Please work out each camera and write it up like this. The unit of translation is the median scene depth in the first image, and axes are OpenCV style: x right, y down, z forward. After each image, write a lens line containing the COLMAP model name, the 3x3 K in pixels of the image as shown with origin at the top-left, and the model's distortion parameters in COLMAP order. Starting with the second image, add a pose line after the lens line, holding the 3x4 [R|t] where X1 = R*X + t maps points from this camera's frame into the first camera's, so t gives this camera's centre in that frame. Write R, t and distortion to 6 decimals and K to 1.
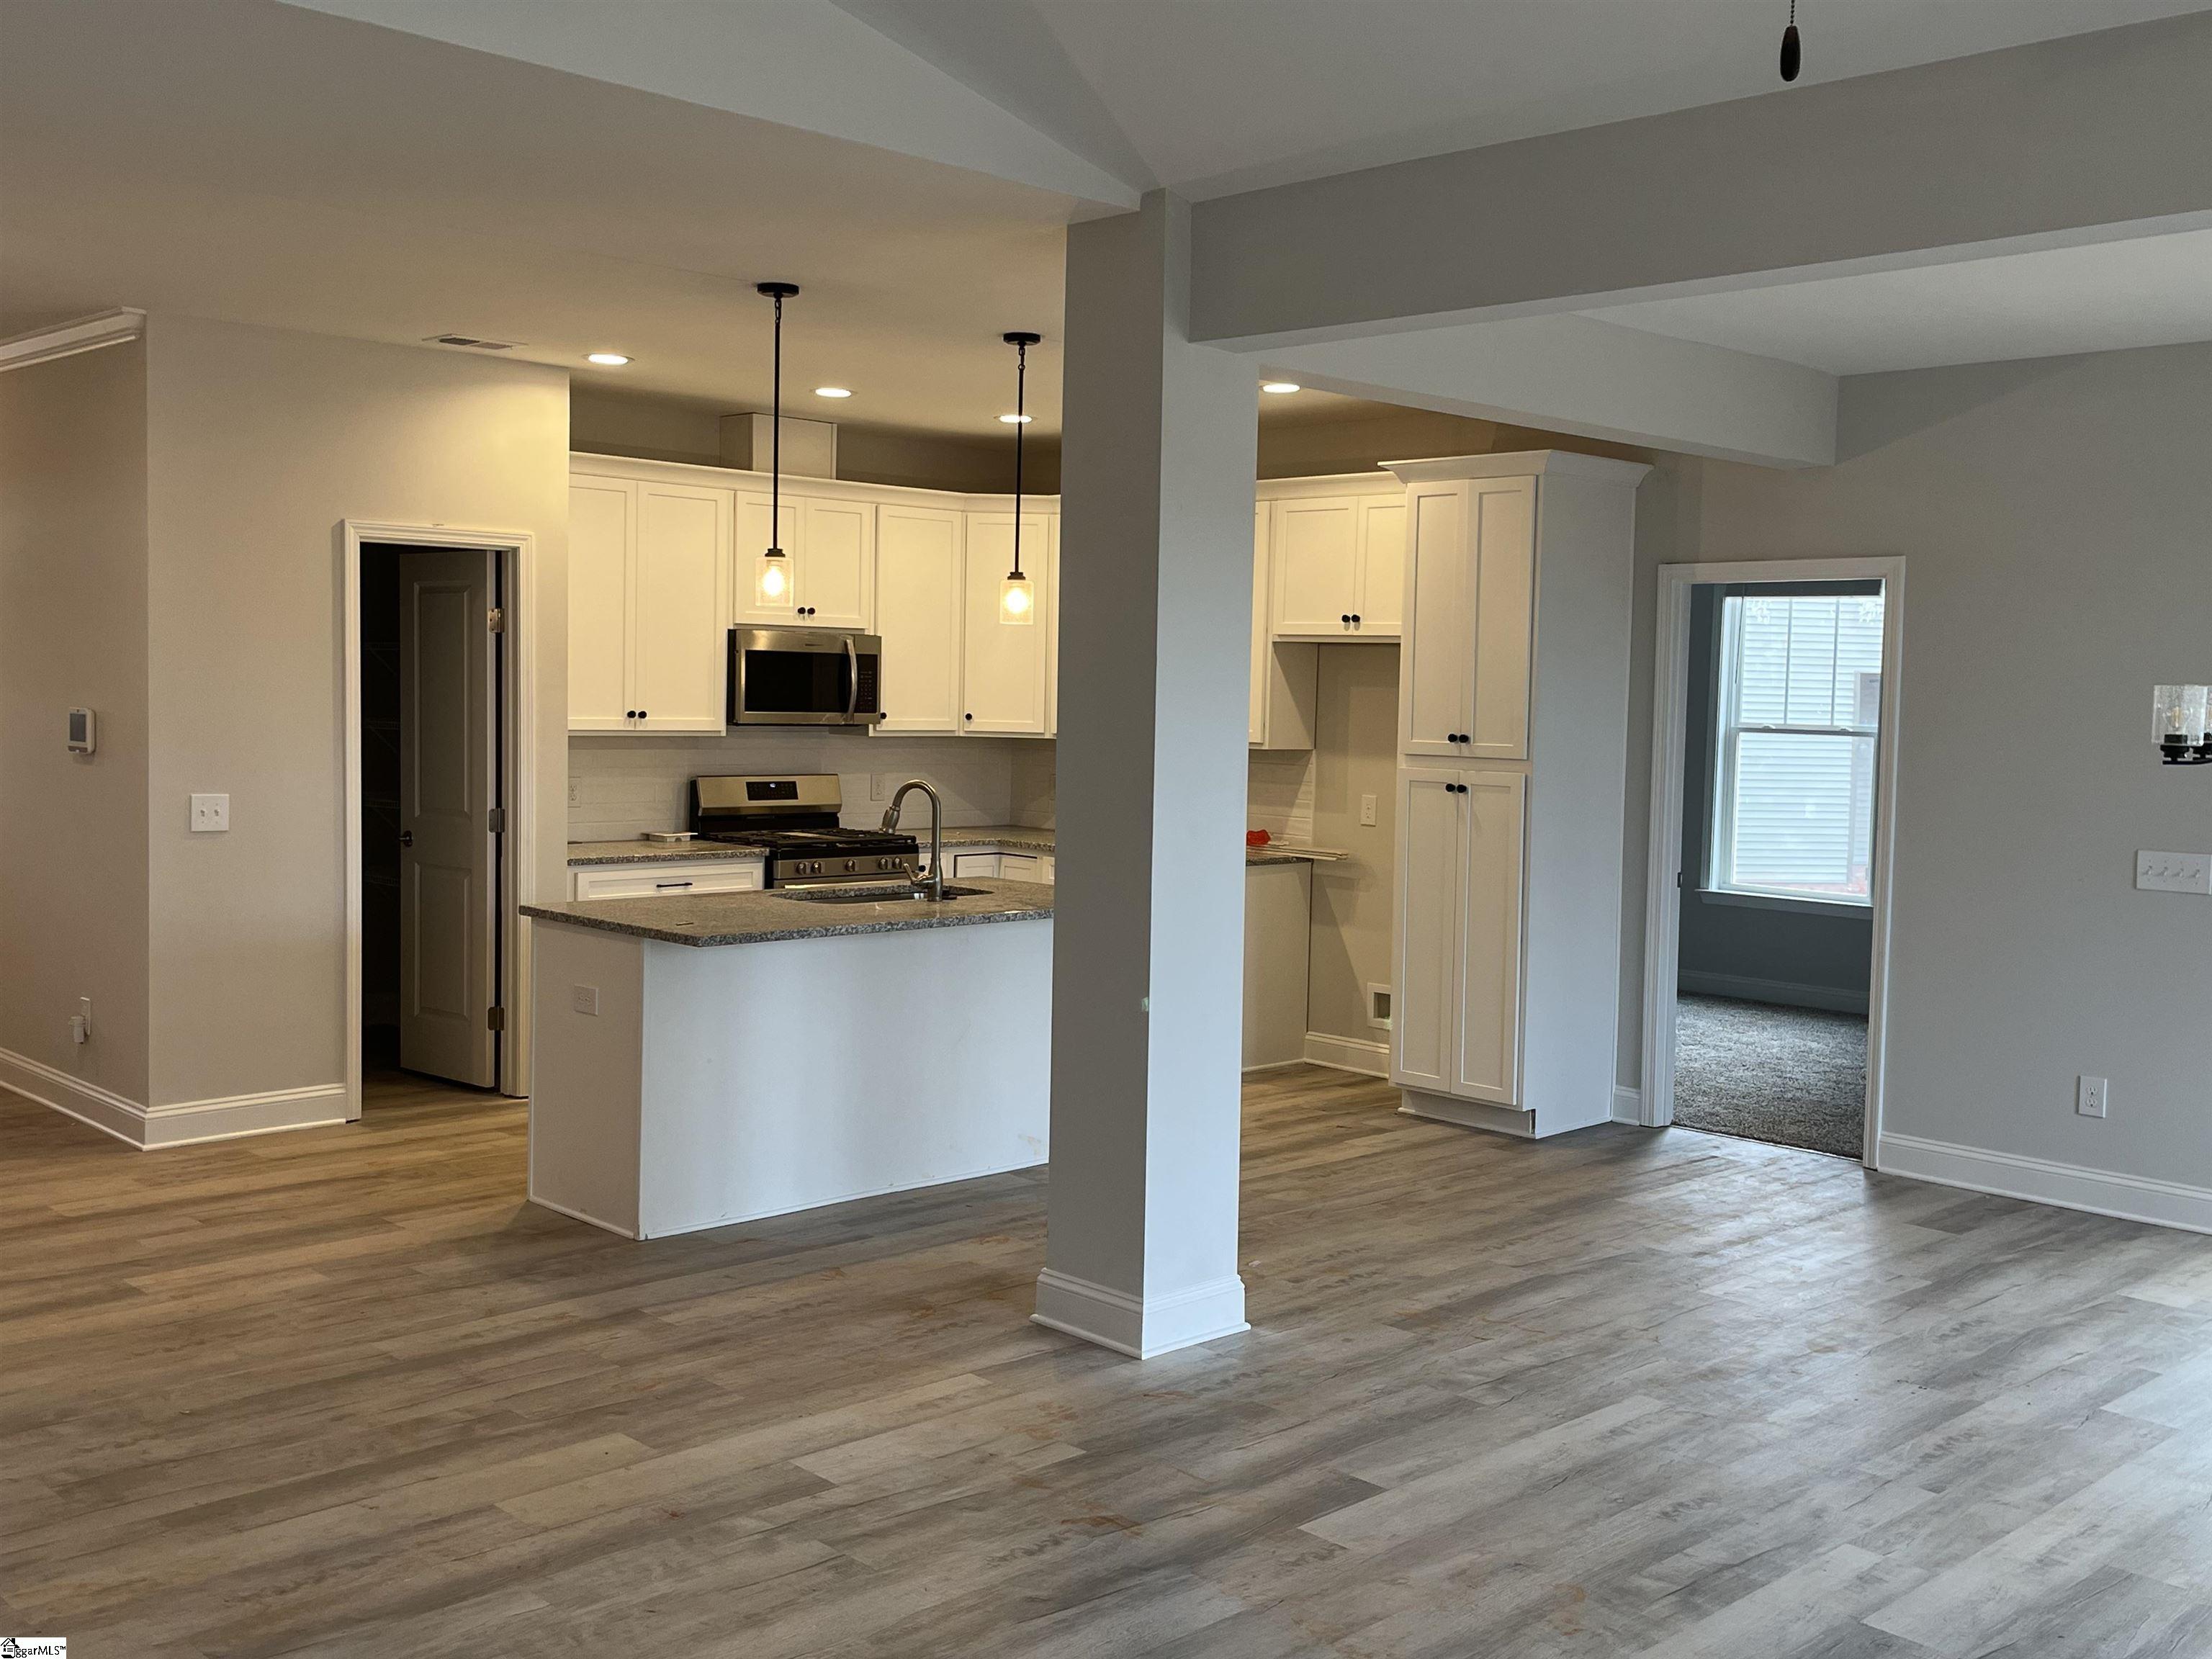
lens RADIAL K [[2171.3, 0, 1092.9], [0, 2171.3, 826.7], [0, 0, 1]] dist [0.039823, 0.000000]
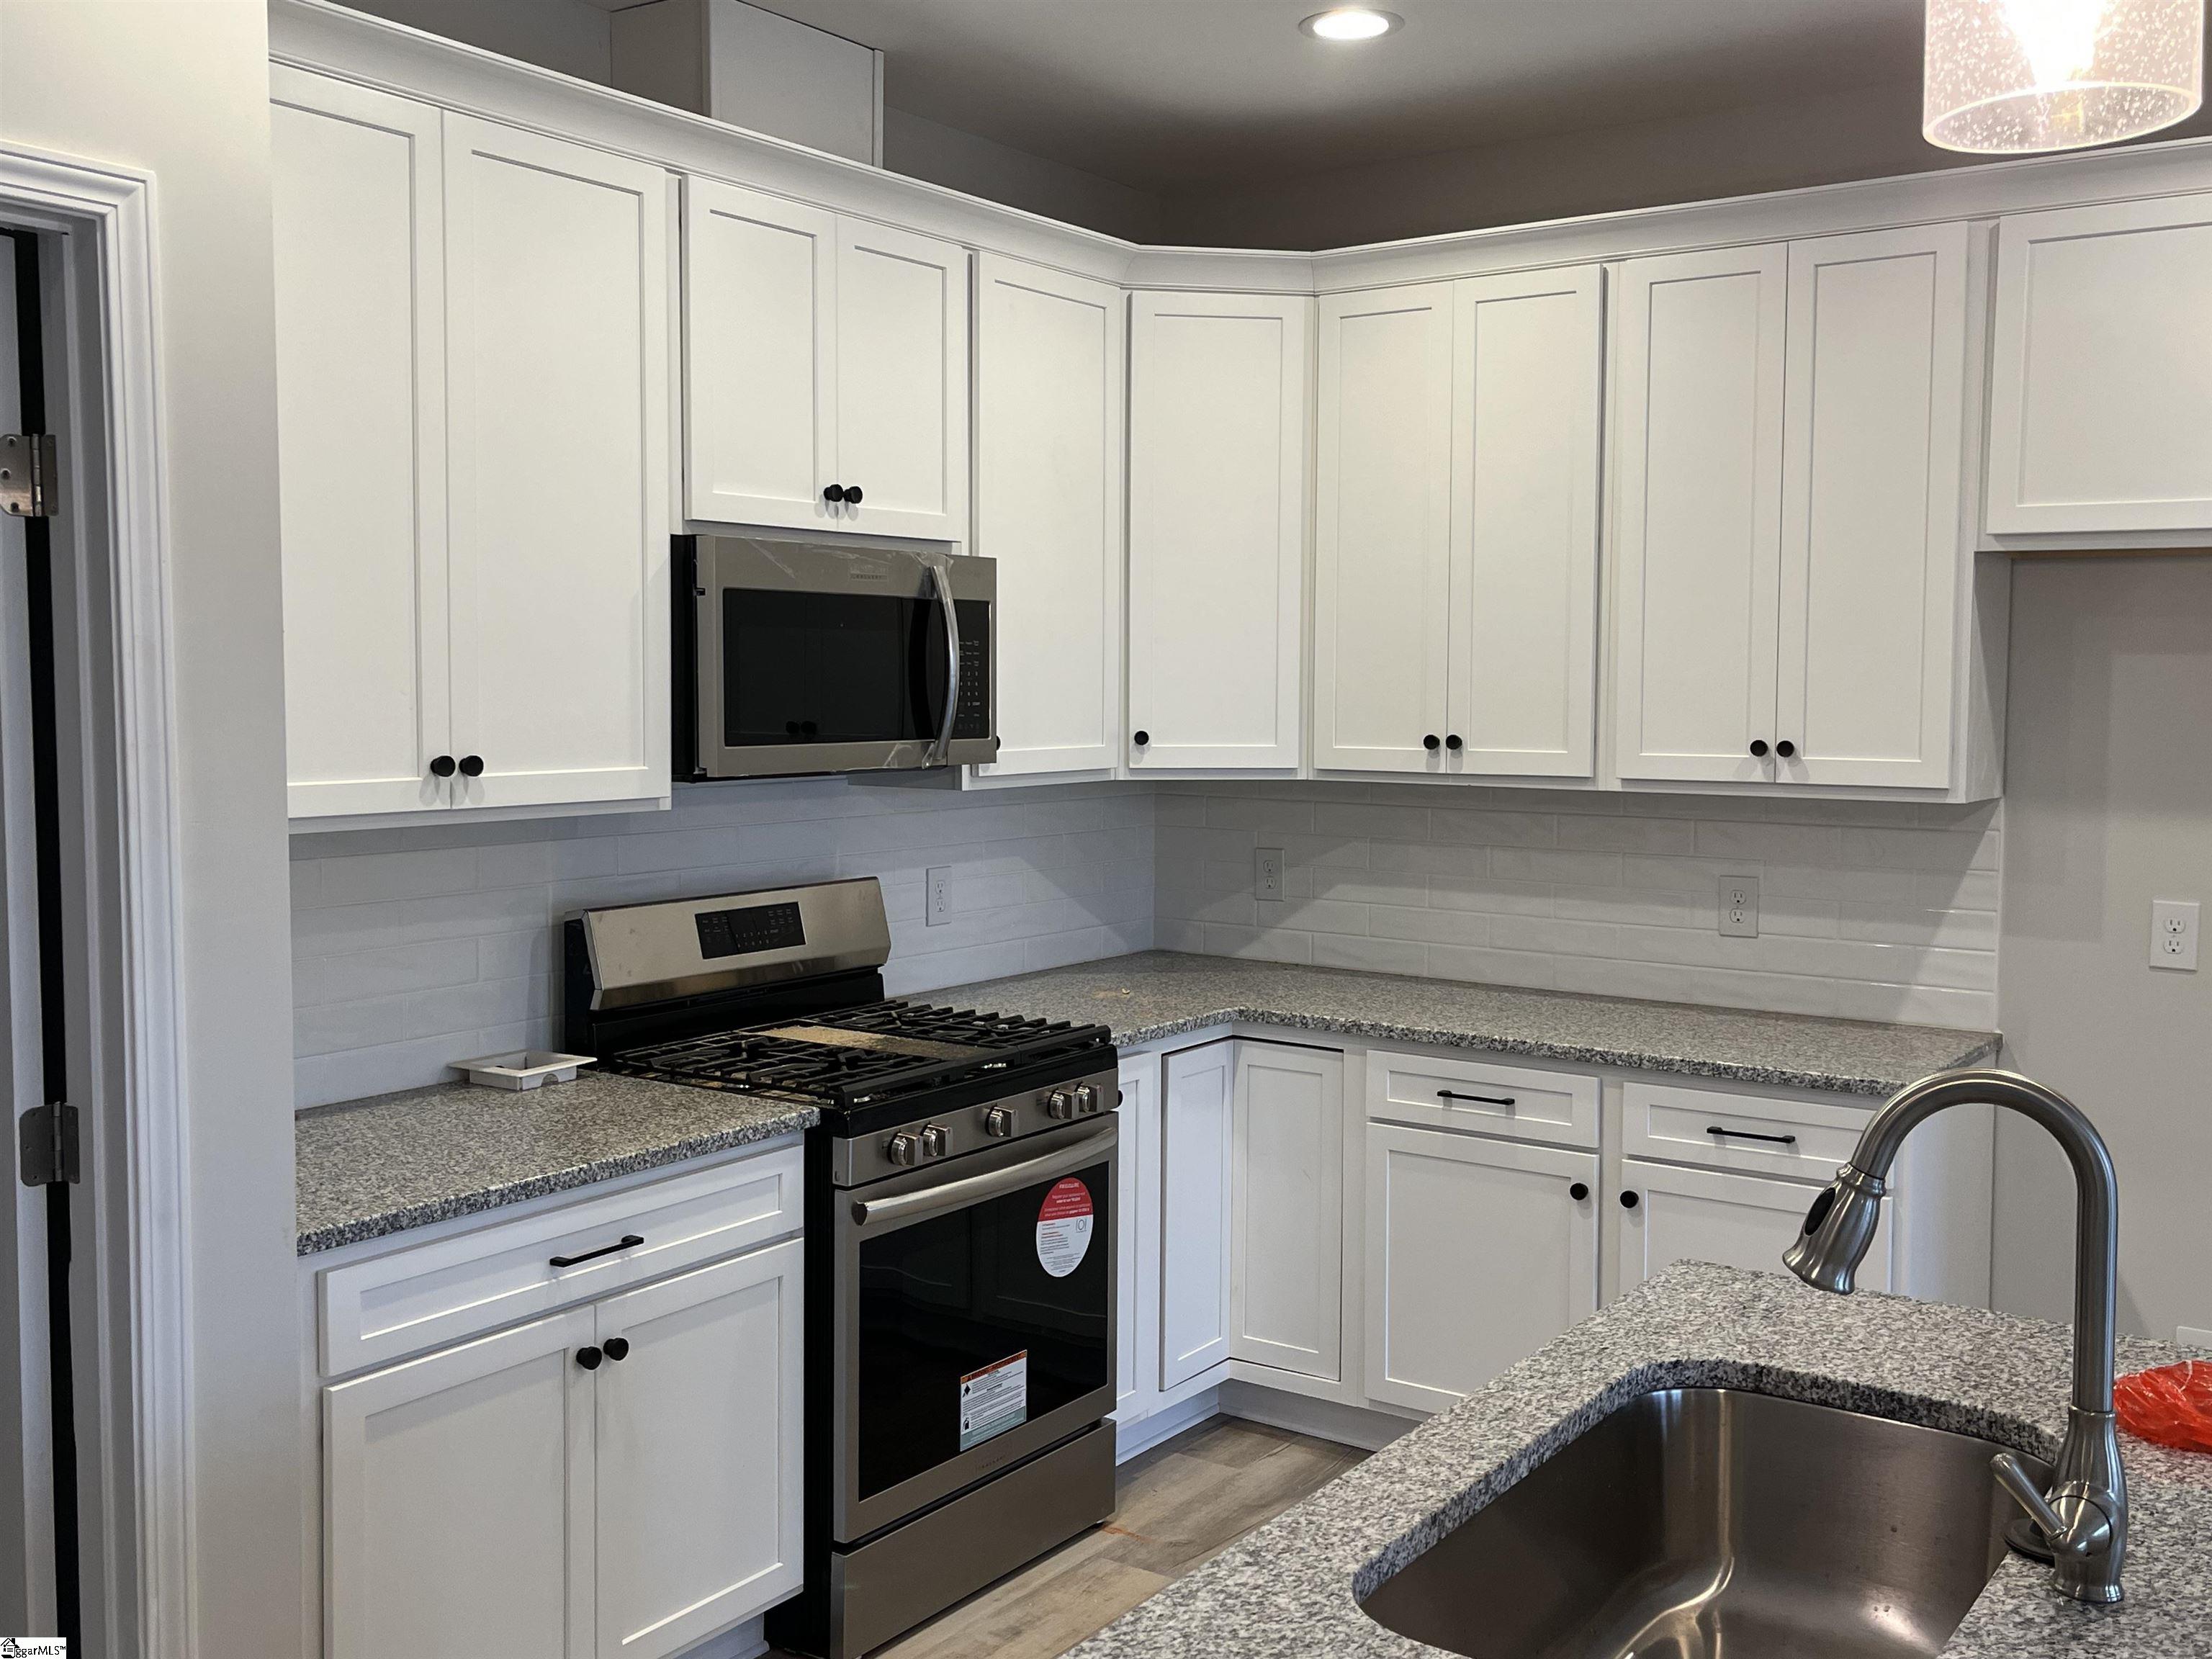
lens RADIAL K [[2171.3, 0, 1113.8], [0, 2171.3, 811.6], [0, 0, 1]] dist [0.039823, 0.000000]
pose [[0.979701, -0.031194, 0.198021, -0.166700], [0.031162, 0.999509, 0.003278, -0.039882], [-0.198026, 0.002959, 0.980192, 0.596739]]
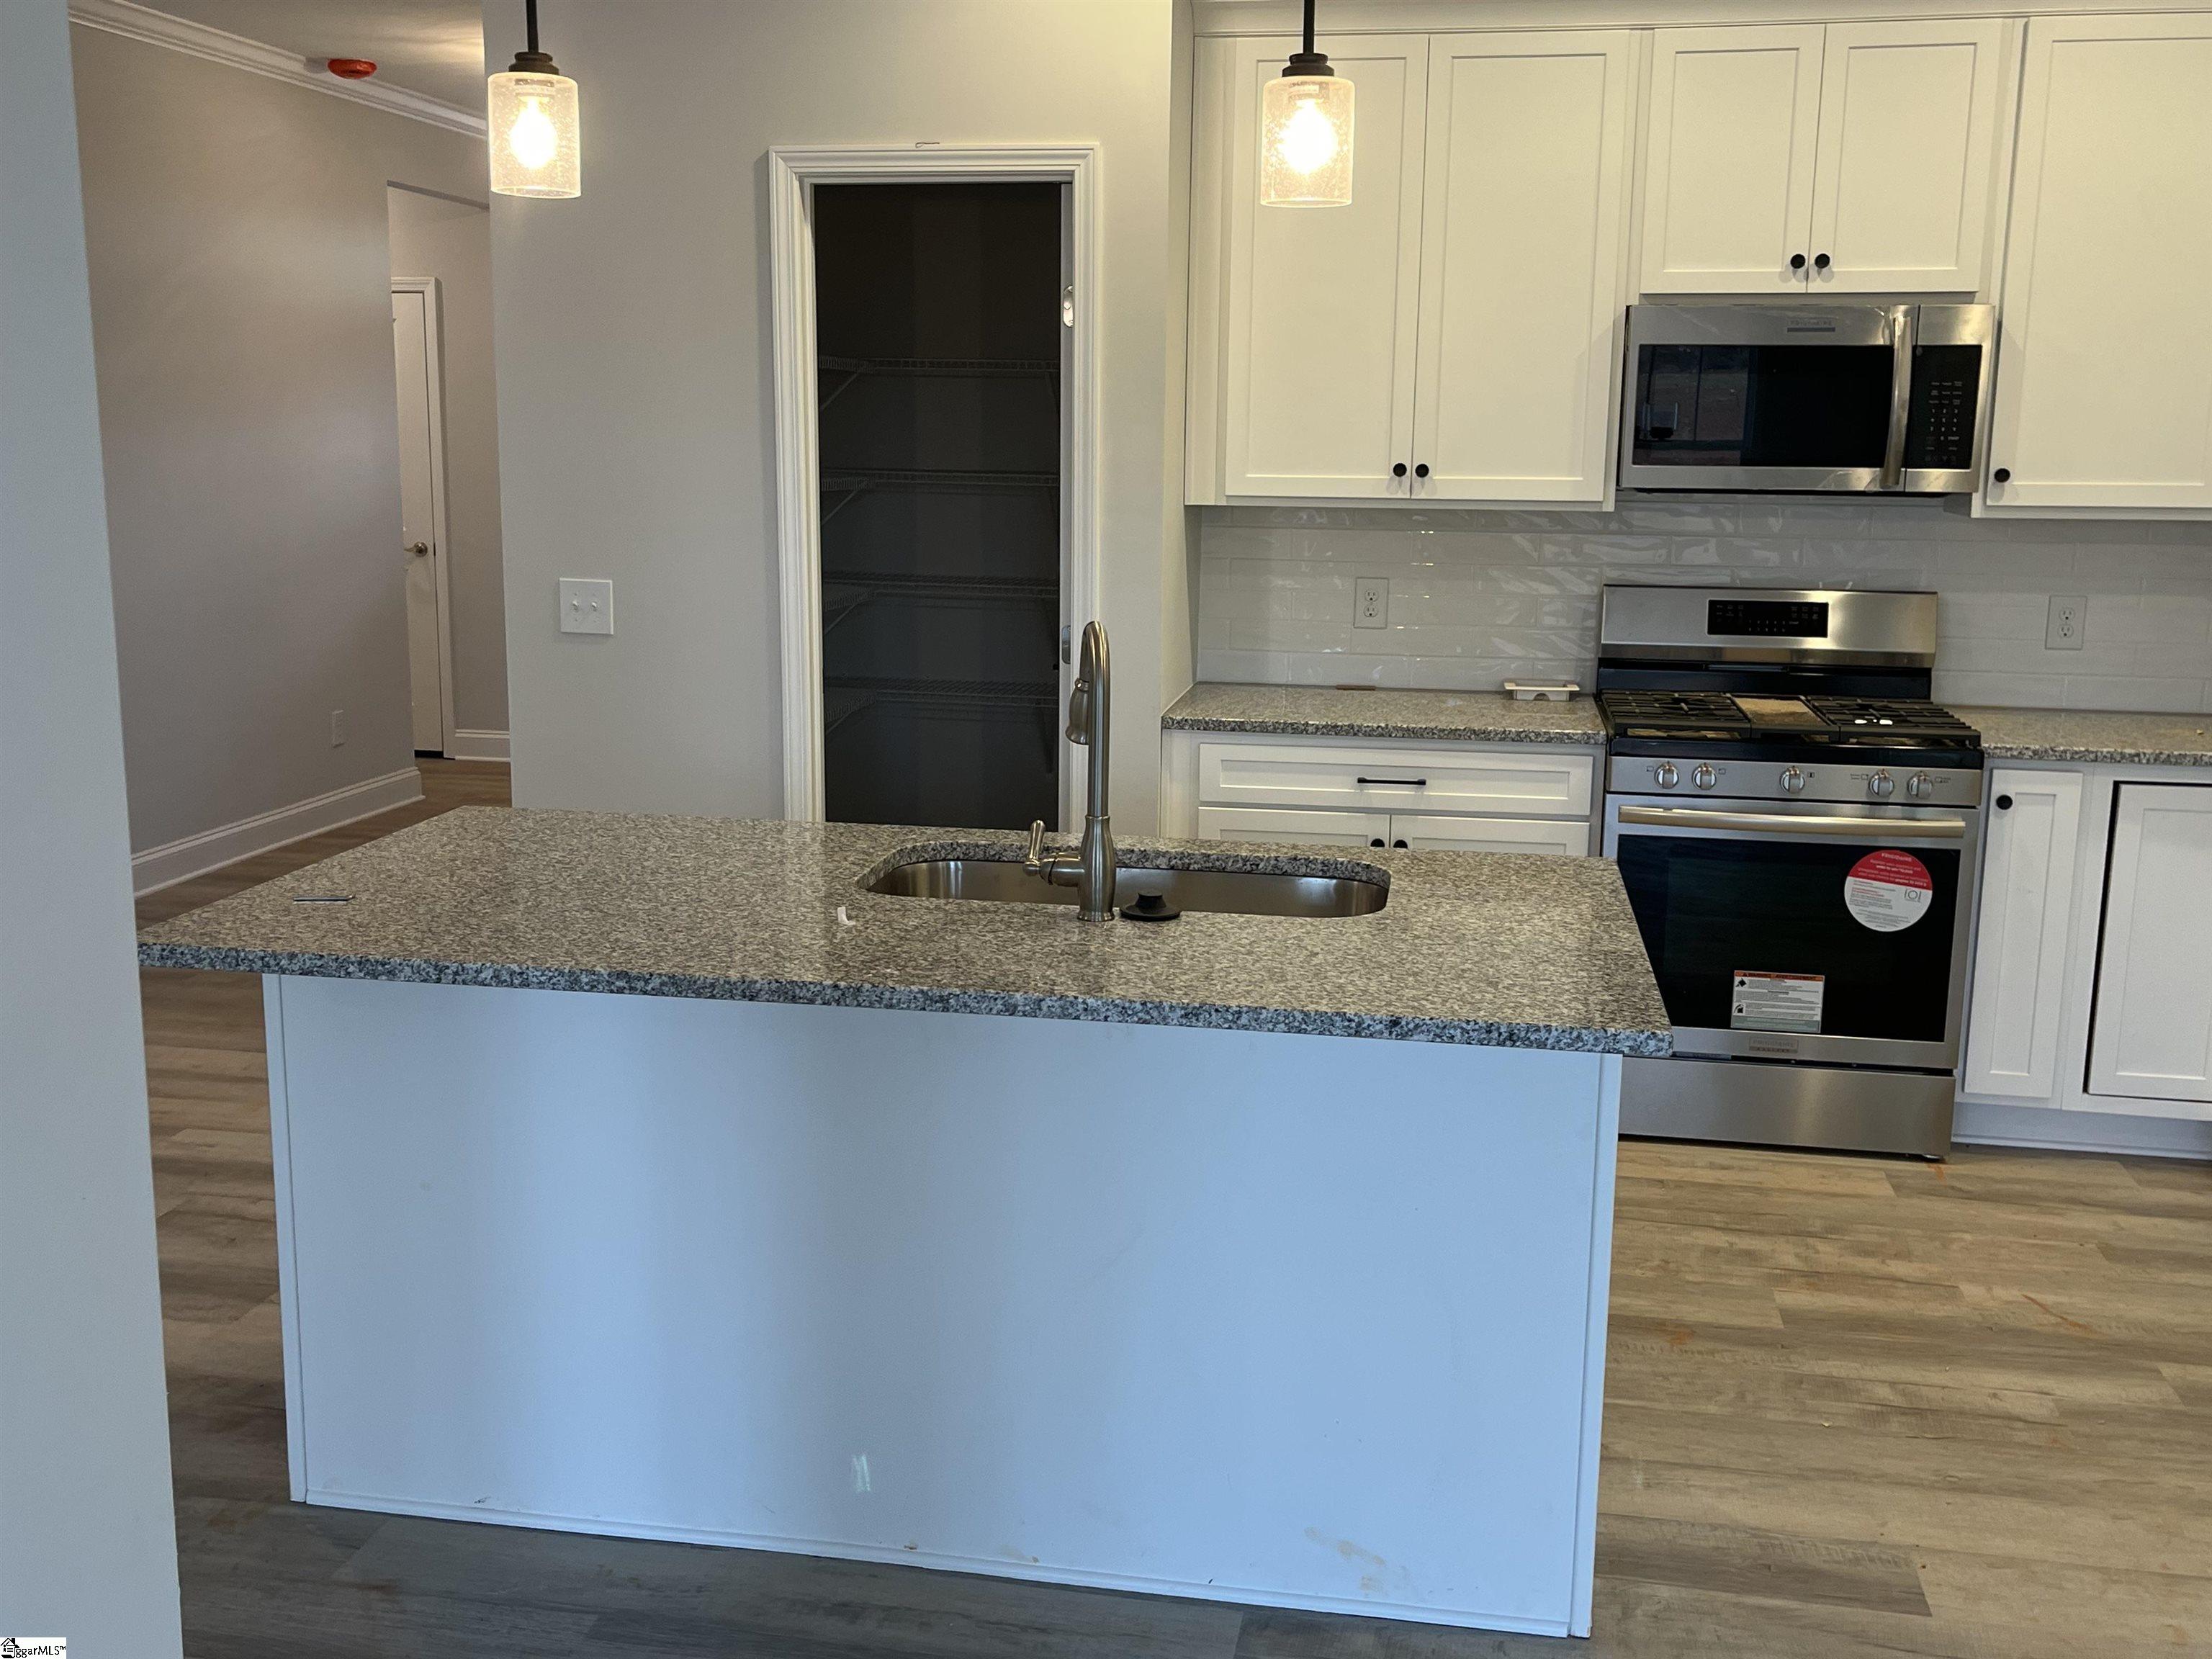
lens RADIAL K [[2171.3, 0, 1108.5], [0, 2171.3, 835.5], [0, 0, 1]] dist [0.039823, 0.000000]
pose [[0.576209, 0.142590, -0.804768, 0.200621], [-0.051362, 0.989035, 0.138464, -0.030495], [0.815687, -0.038449, 0.577215, 0.580428]]
